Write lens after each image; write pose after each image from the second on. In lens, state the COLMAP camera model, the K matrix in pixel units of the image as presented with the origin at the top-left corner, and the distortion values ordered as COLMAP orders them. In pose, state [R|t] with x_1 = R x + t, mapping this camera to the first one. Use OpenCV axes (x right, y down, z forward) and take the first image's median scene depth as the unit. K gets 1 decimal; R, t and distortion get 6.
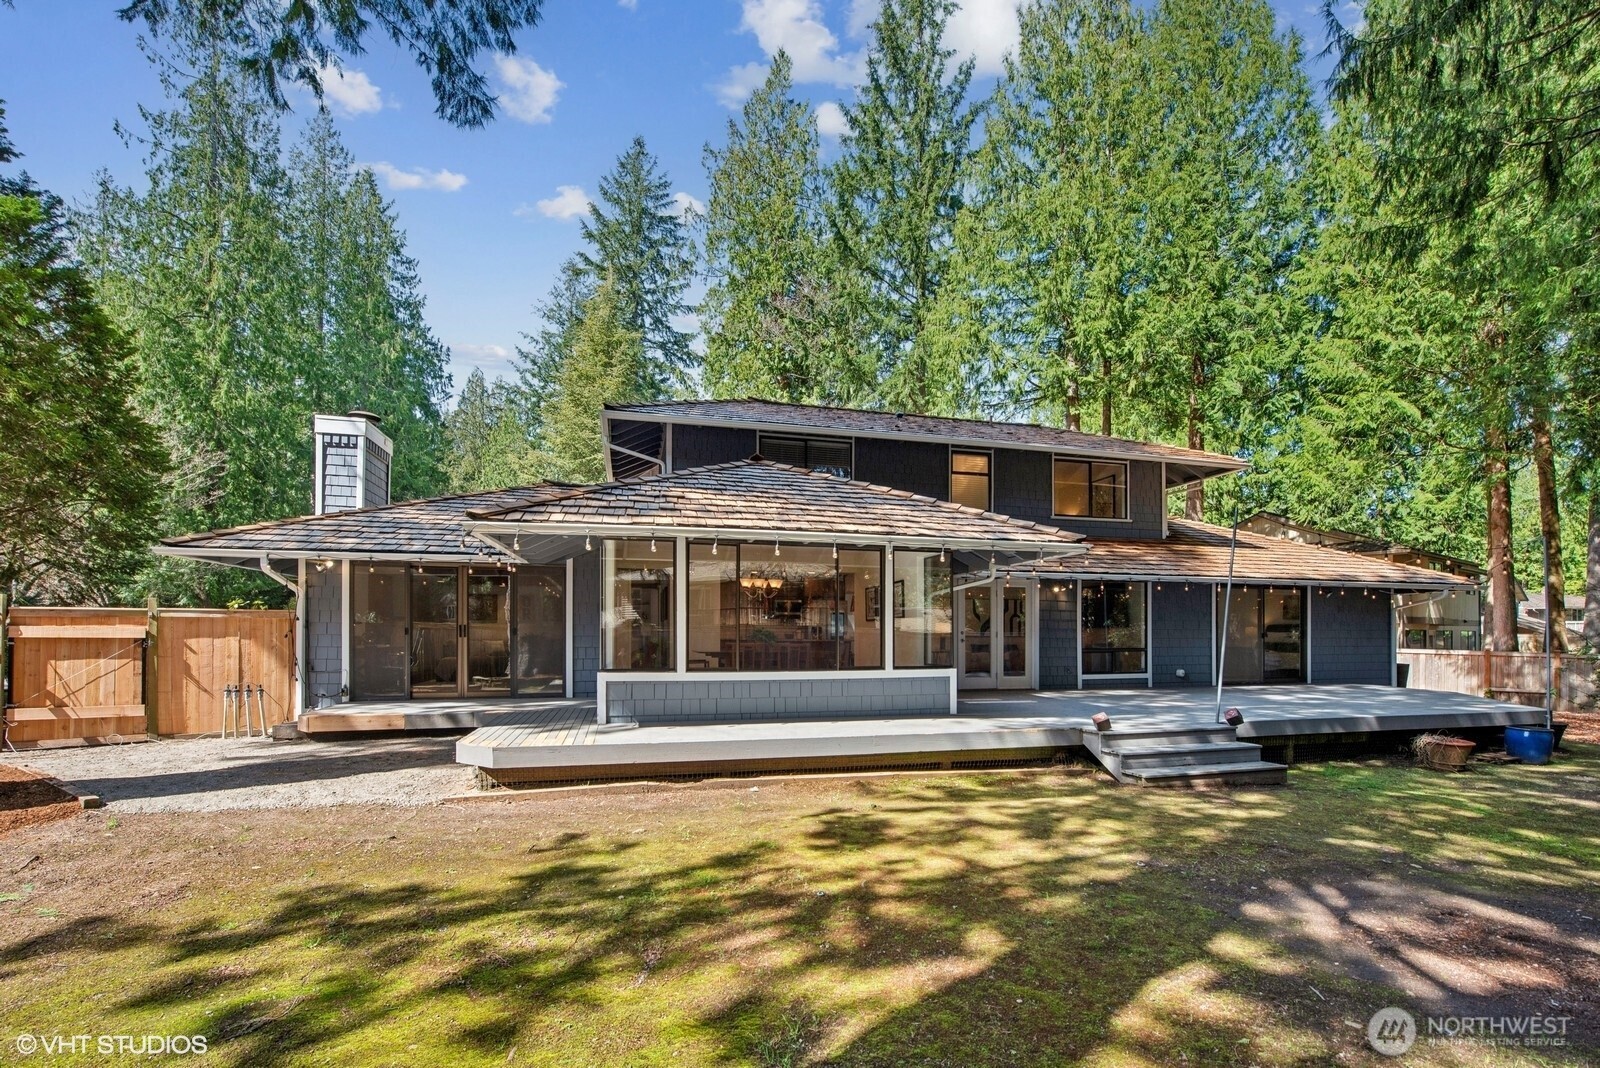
lens RADIAL K [[657.9, 0, 800.5], [0, 657.9, 613.7], [0, 0, 1]] dist [-0.010349, -0.000295]
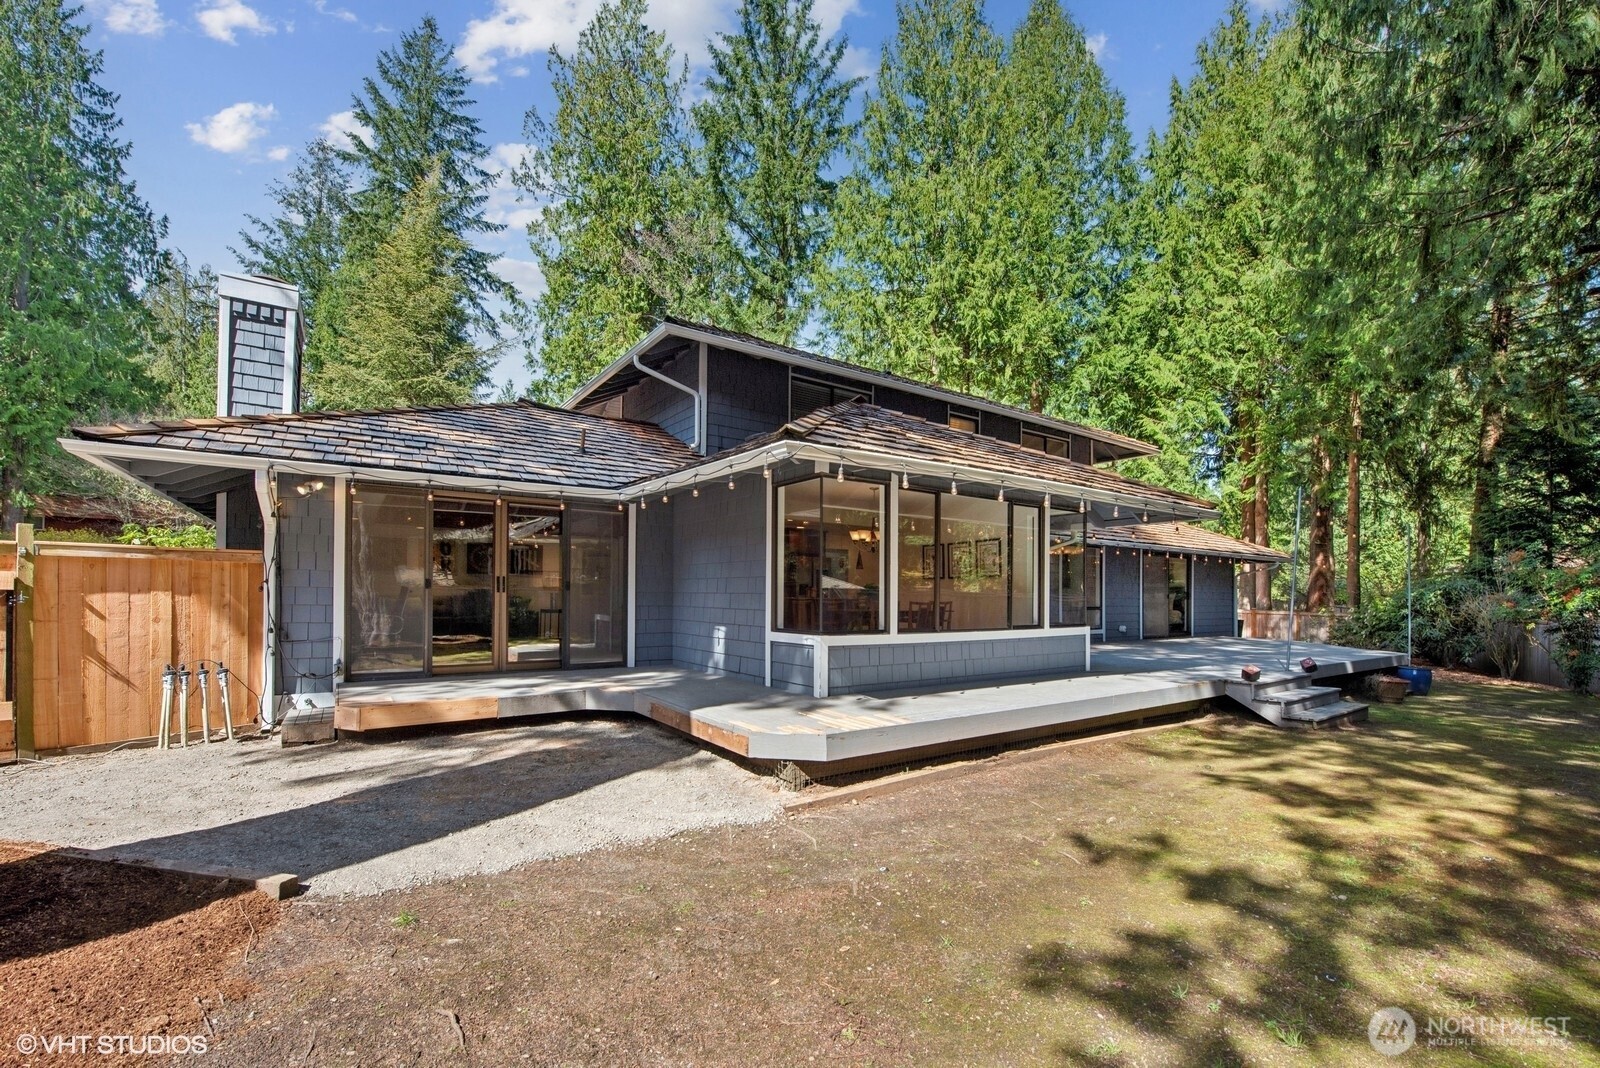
lens RADIAL K [[652.2, 0, 799.7], [0, 652.2, 574.4], [0, 0, 1]] dist [-0.010780, -0.002441]
pose [[0.939271, 0.016635, 0.342774, -0.392402], [-0.017717, 0.999843, 0.000025, 0.007217], [-0.342720, -0.006096, 0.939418, 0.147666]]
